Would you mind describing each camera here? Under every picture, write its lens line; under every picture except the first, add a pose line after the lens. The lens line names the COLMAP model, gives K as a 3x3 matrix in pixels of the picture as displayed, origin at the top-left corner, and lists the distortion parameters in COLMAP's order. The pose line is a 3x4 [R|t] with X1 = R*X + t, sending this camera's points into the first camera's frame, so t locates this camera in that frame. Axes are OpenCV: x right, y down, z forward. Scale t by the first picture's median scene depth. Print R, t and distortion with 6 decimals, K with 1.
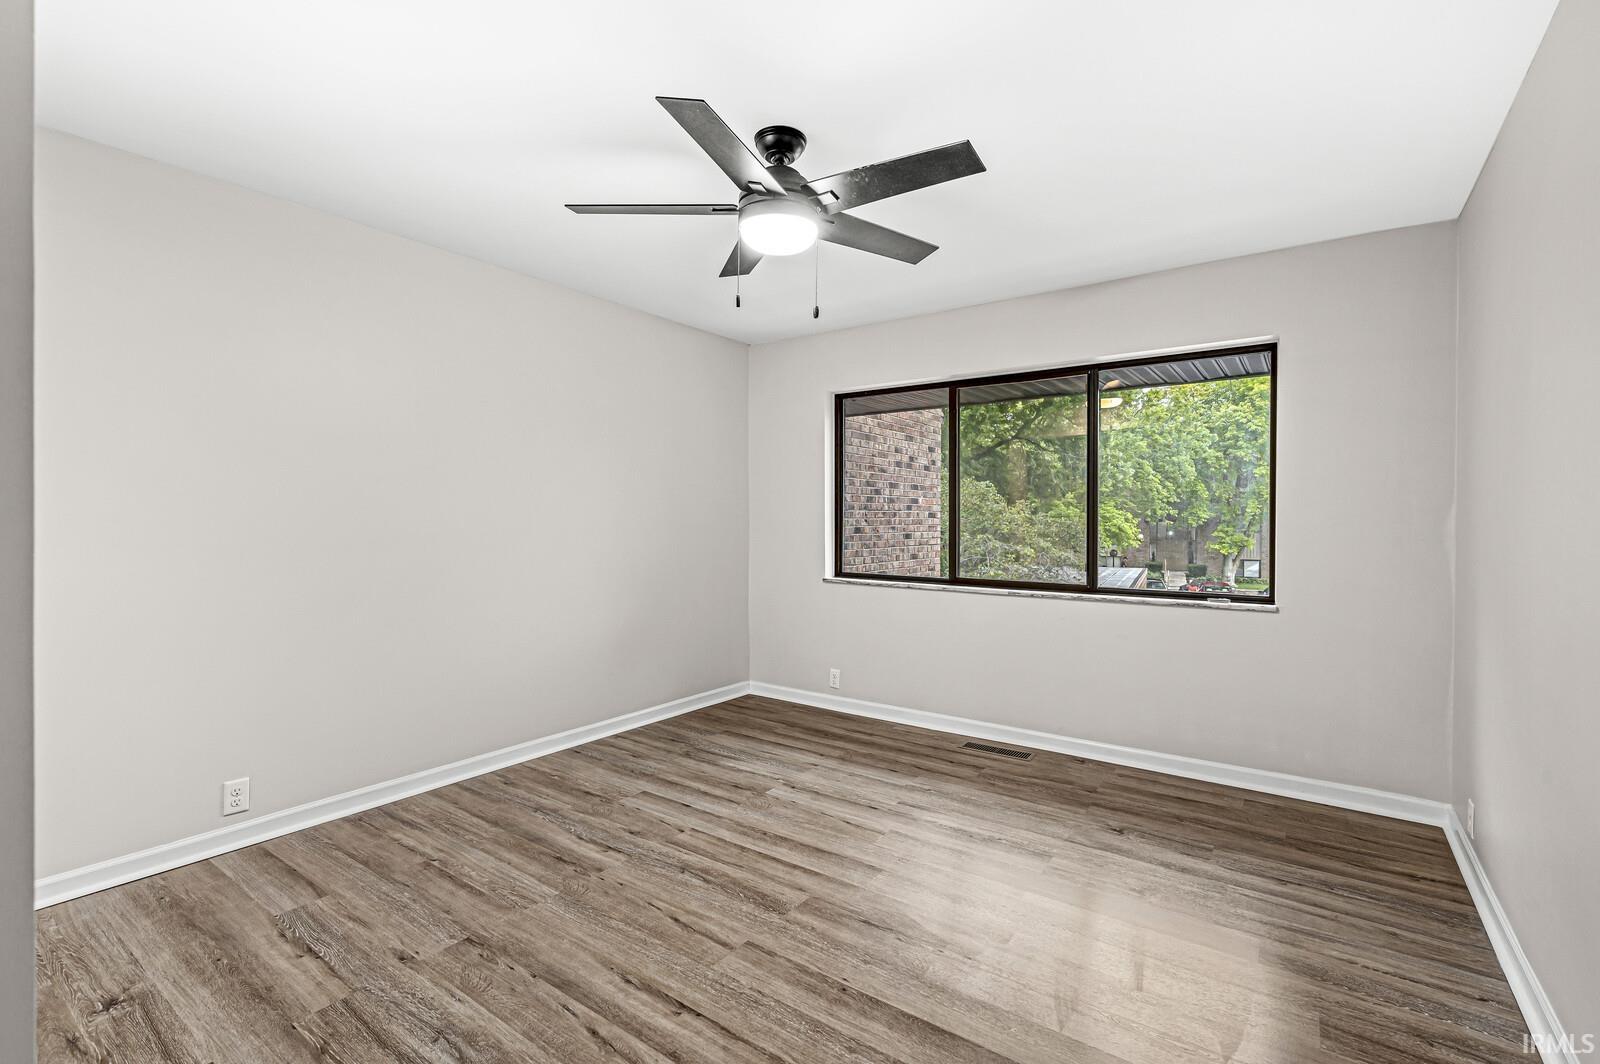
lens RADIAL K [[703.1, 0, 801.0], [0, 703.1, 525.5], [0, 0, 1]] dist [0.005714, -0.000360]
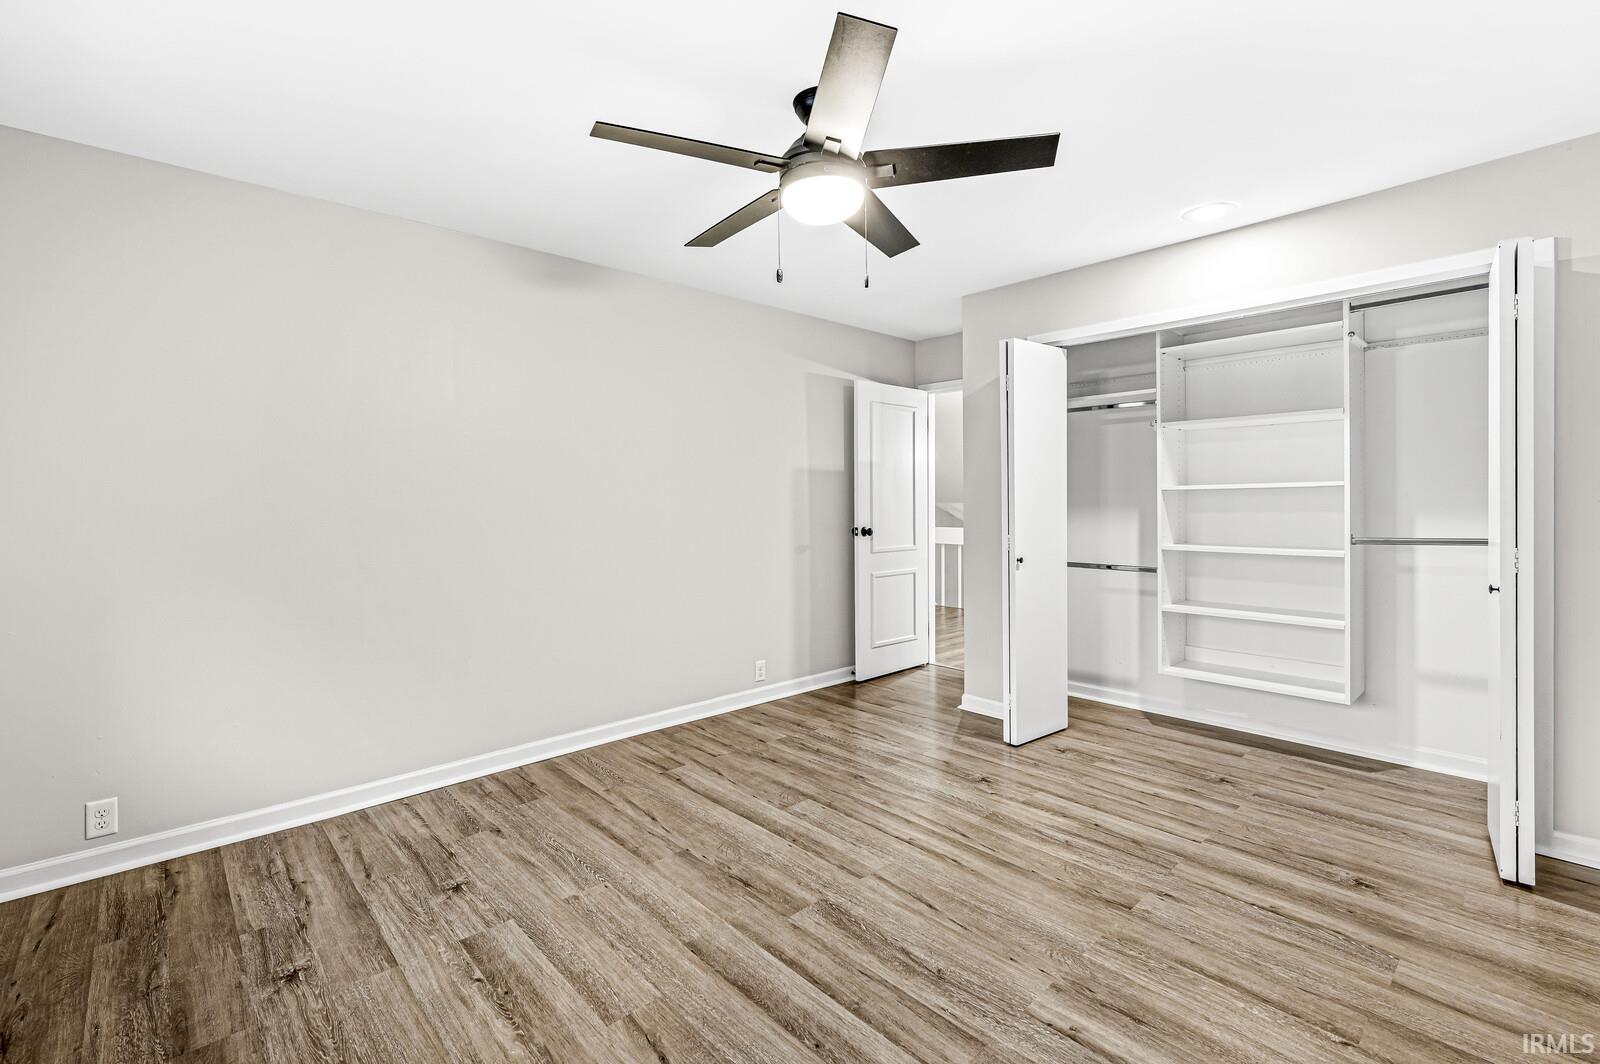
lens RADIAL K [[703.1, 0, 797.4], [0, 703.1, 519.0], [0, 0, 1]] dist [0.005714, -0.000360]
pose [[-0.978604, -0.003316, 0.205726, -0.184151], [0.003964, 0.999381, 0.034962, -0.021997], [-0.205714, 0.035030, -0.977985, 1.870408]]
